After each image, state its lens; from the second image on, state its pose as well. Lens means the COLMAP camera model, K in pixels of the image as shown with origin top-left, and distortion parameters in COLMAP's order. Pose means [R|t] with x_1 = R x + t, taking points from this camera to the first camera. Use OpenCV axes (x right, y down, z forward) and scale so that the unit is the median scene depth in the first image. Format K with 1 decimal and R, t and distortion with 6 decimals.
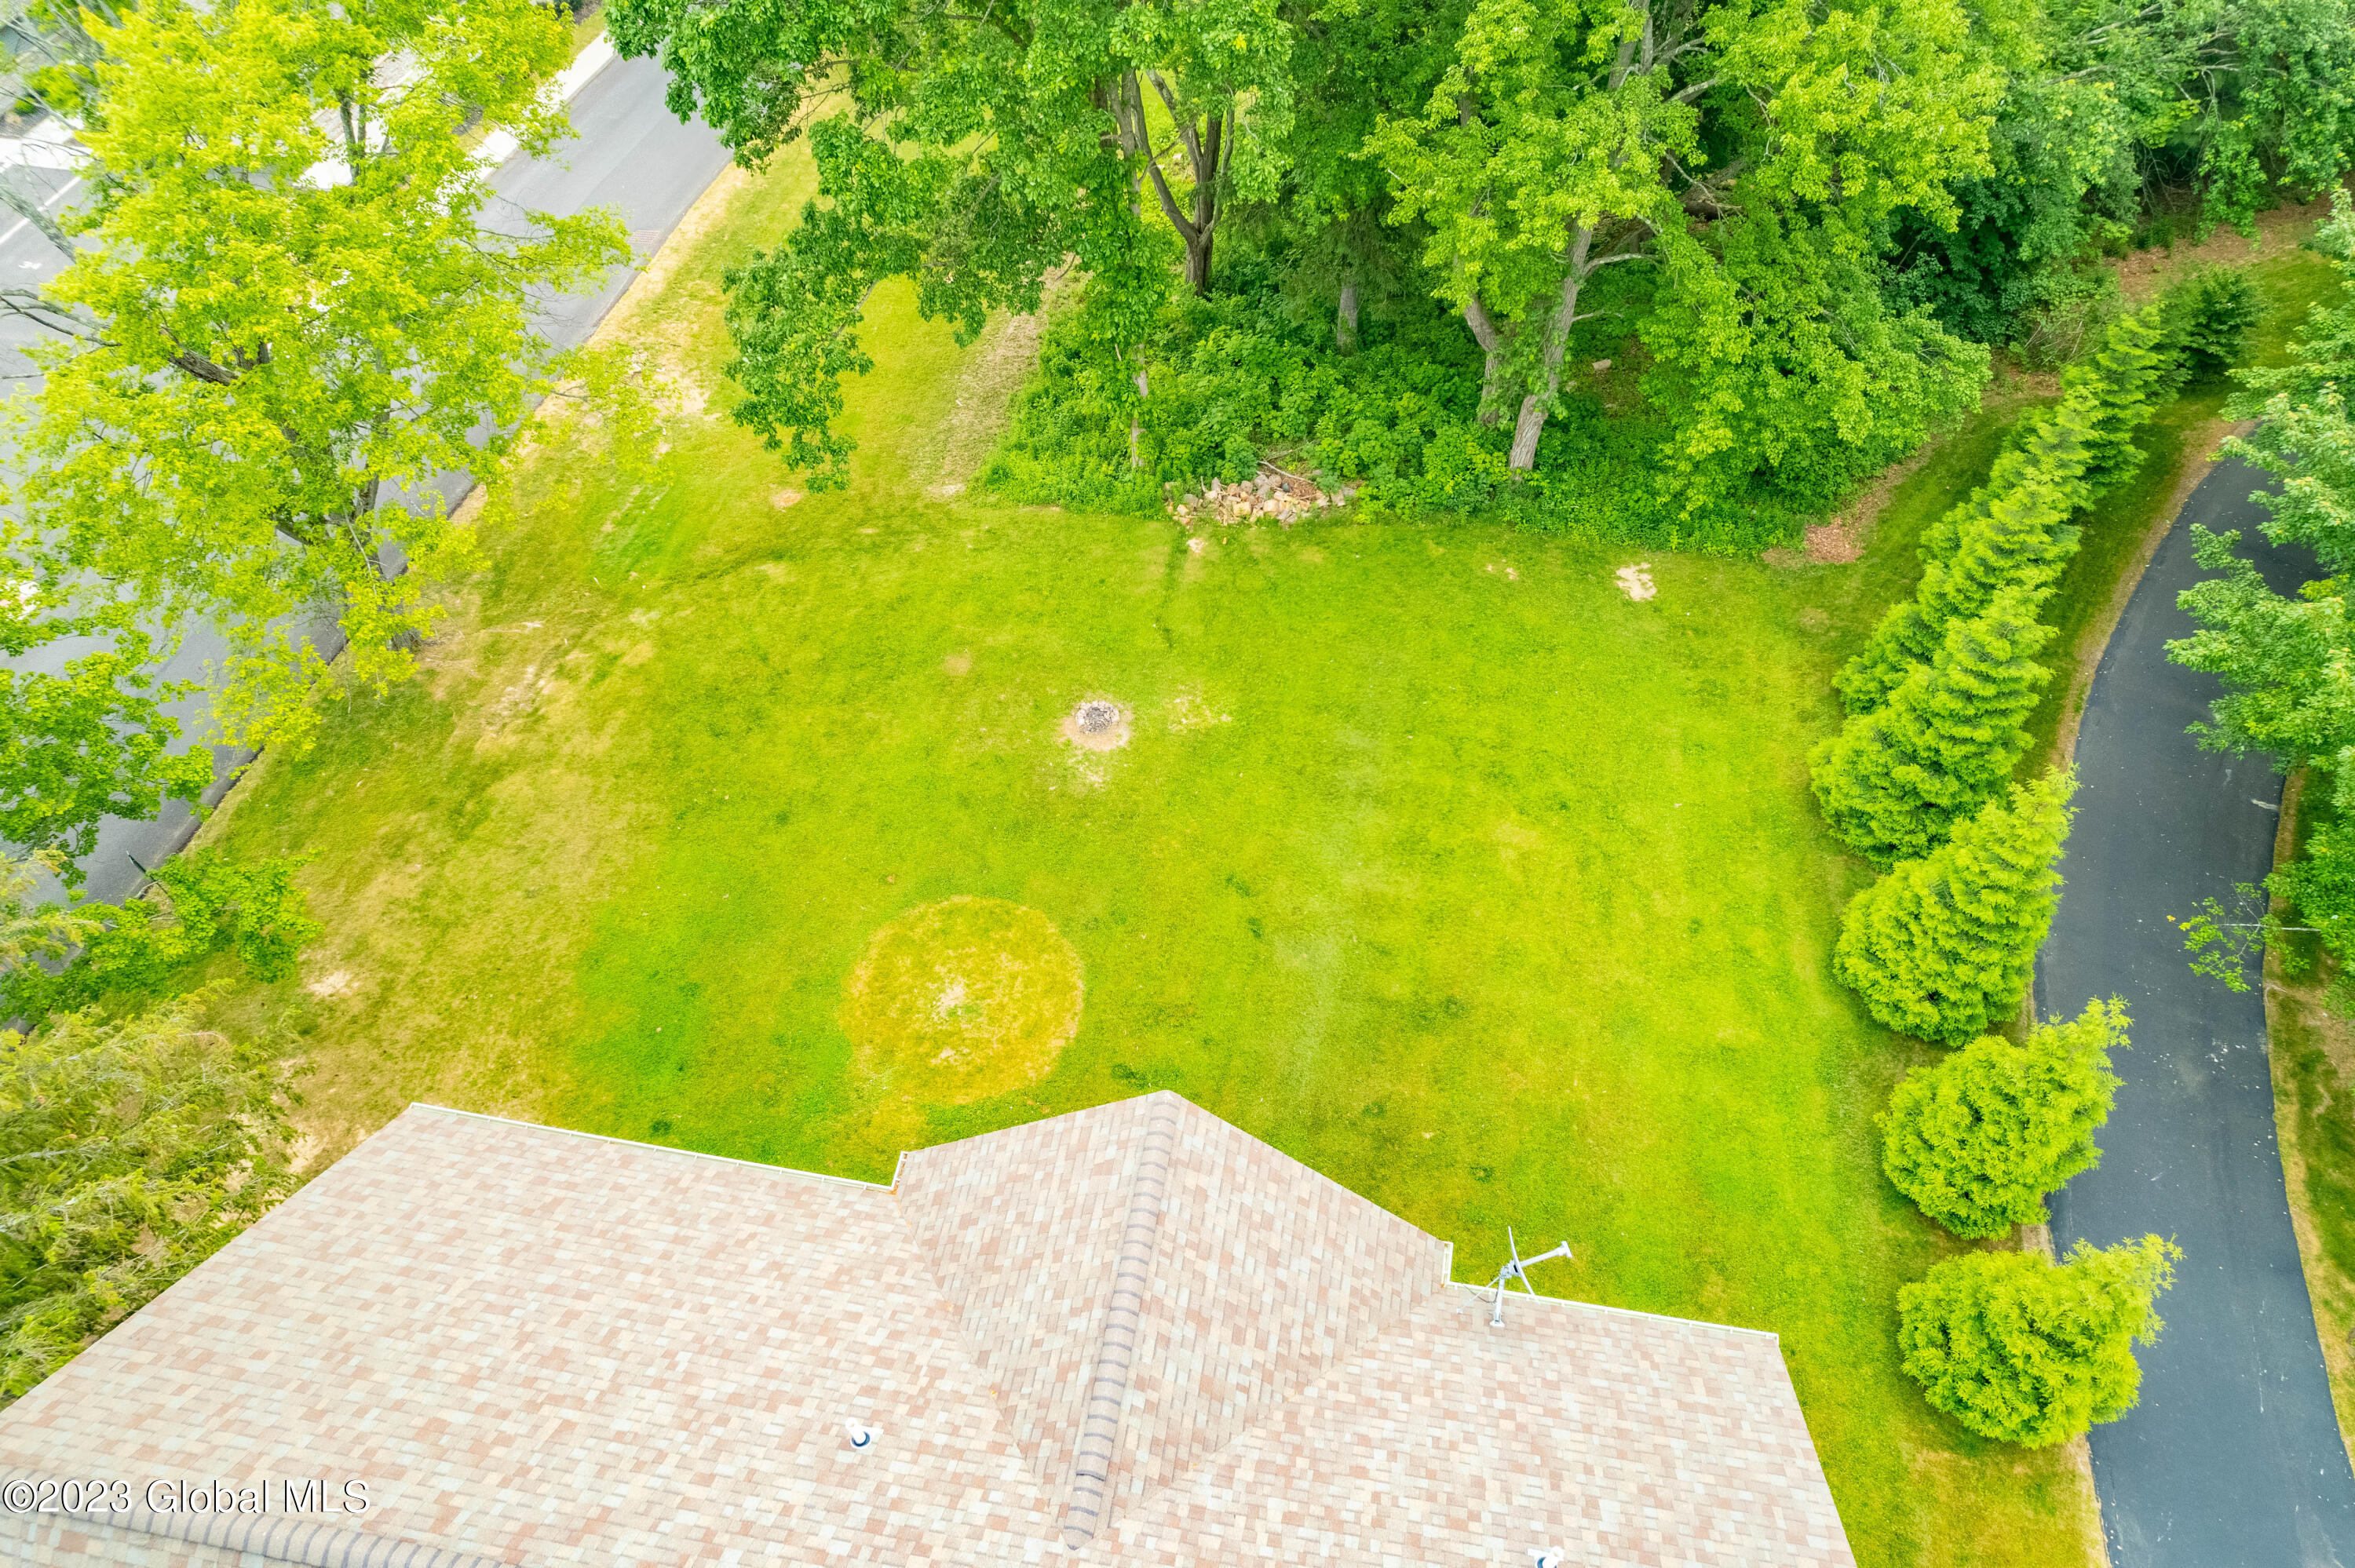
lens RADIAL K [[1509.7, 0, 1177.5], [0, 1509.7, 784.0], [0, 0, 1]] dist [-0.043151, 0.001784]
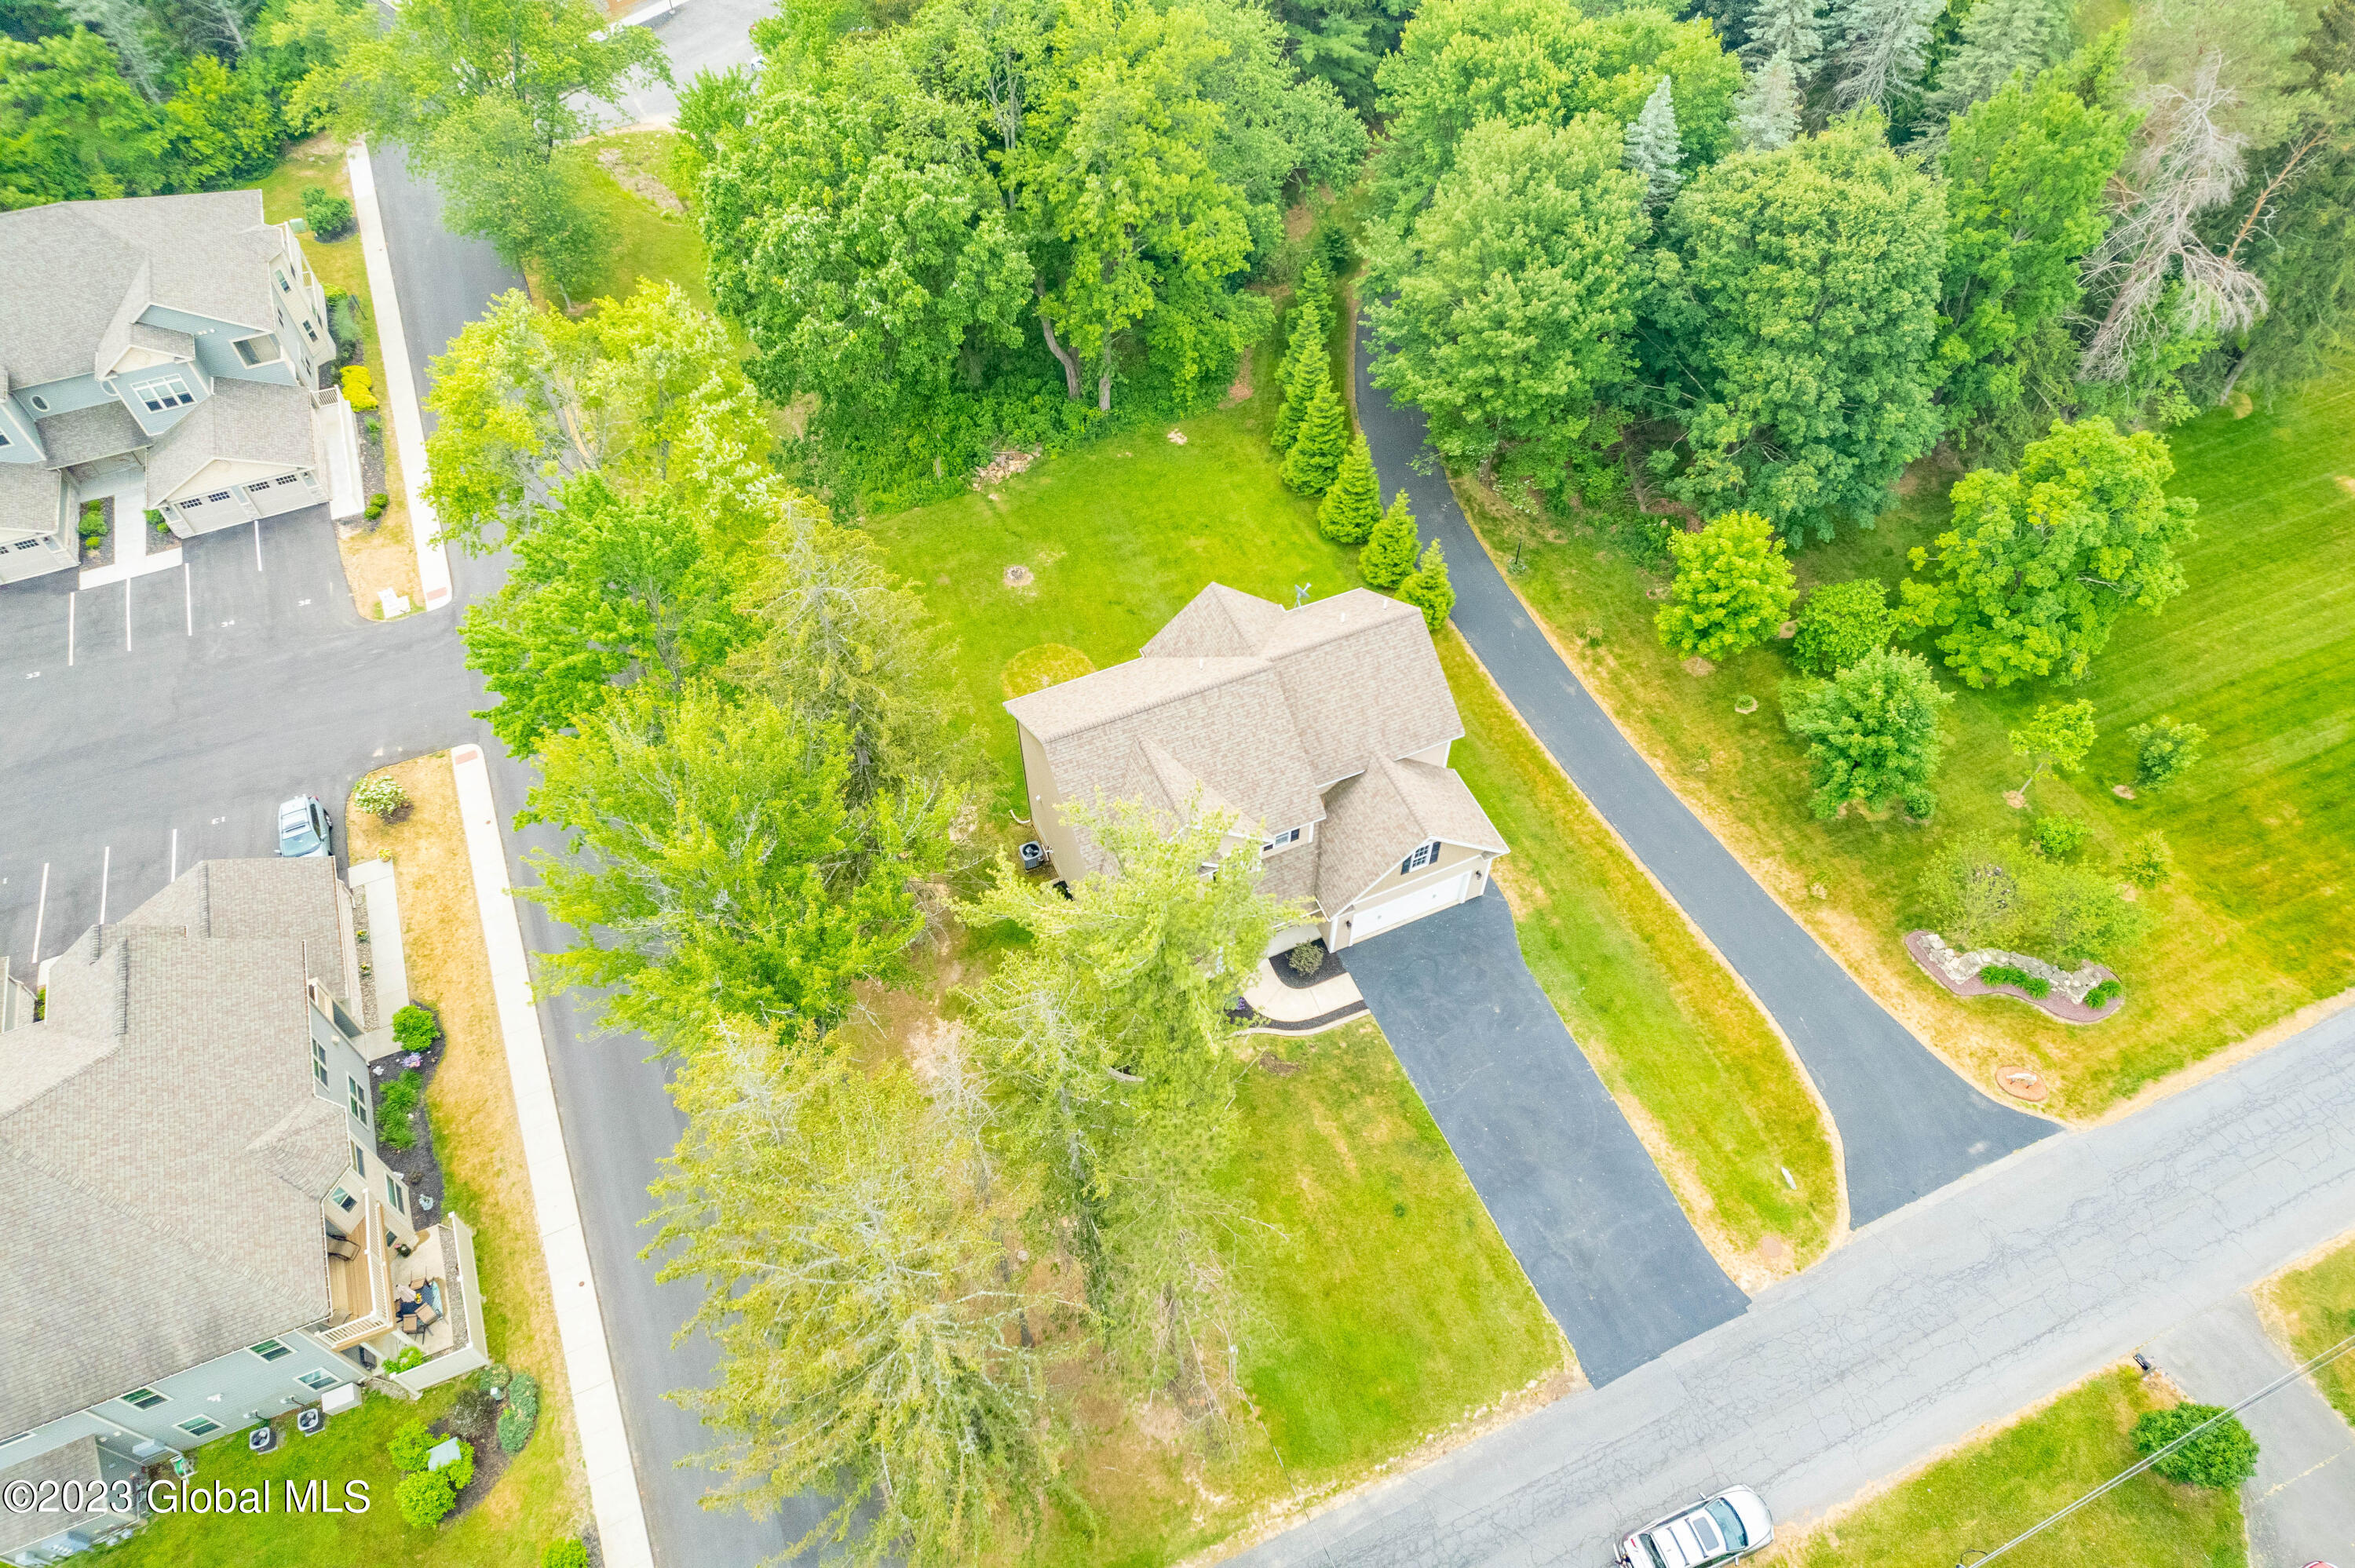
lens RADIAL K [[1495.6, 0, 1188.6], [0, 1495.6, 795.2], [0, 0, 1]] dist [-0.067260, 0.044043]
pose [[0.830573, -0.441725, 0.339157, -0.779549], [0.425497, 0.896247, 0.125275, 0.088128], [-0.359305, 0.040260, 0.932351, -1.244687]]
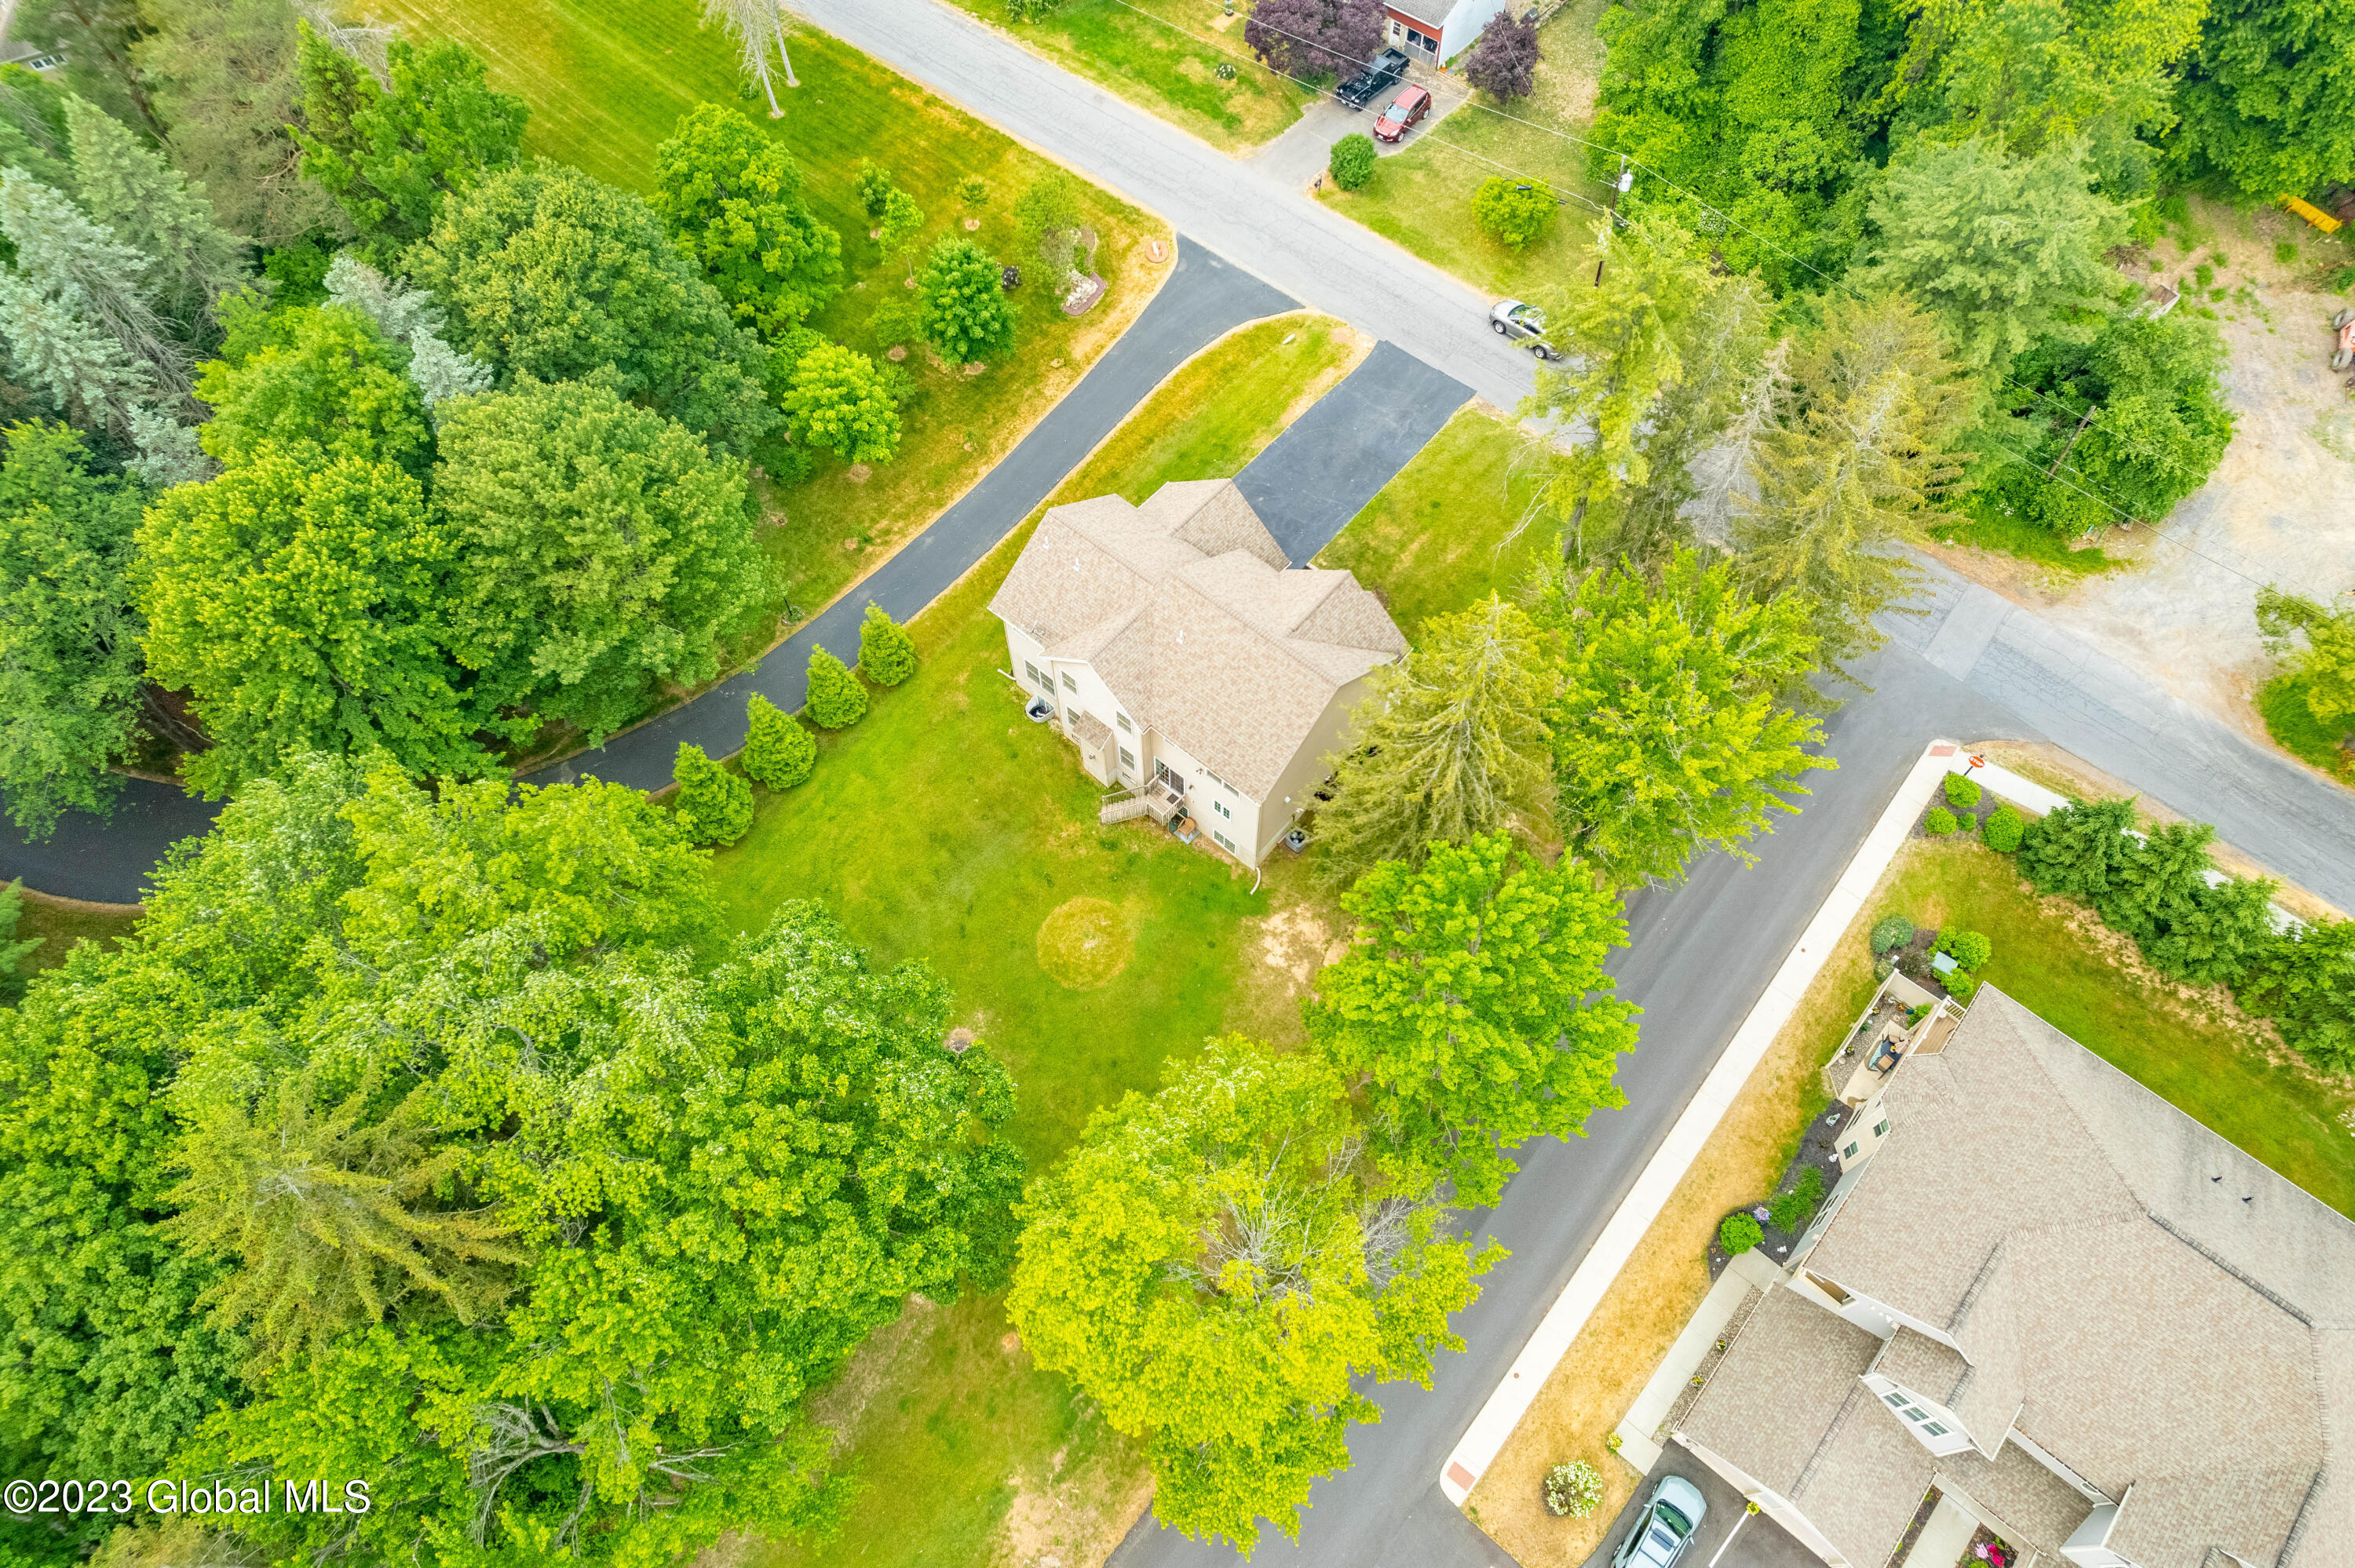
lens RADIAL K [[1495.6, 0, 1188.6], [0, 1495.6, 795.2], [0, 0, 1]] dist [-0.067260, 0.044043]
pose [[-0.865323, -0.432877, 0.252654, -0.705277], [0.391025, -0.267694, 0.880590, -1.657959], [-0.313553, 0.860789, 0.400907, -0.211546]]
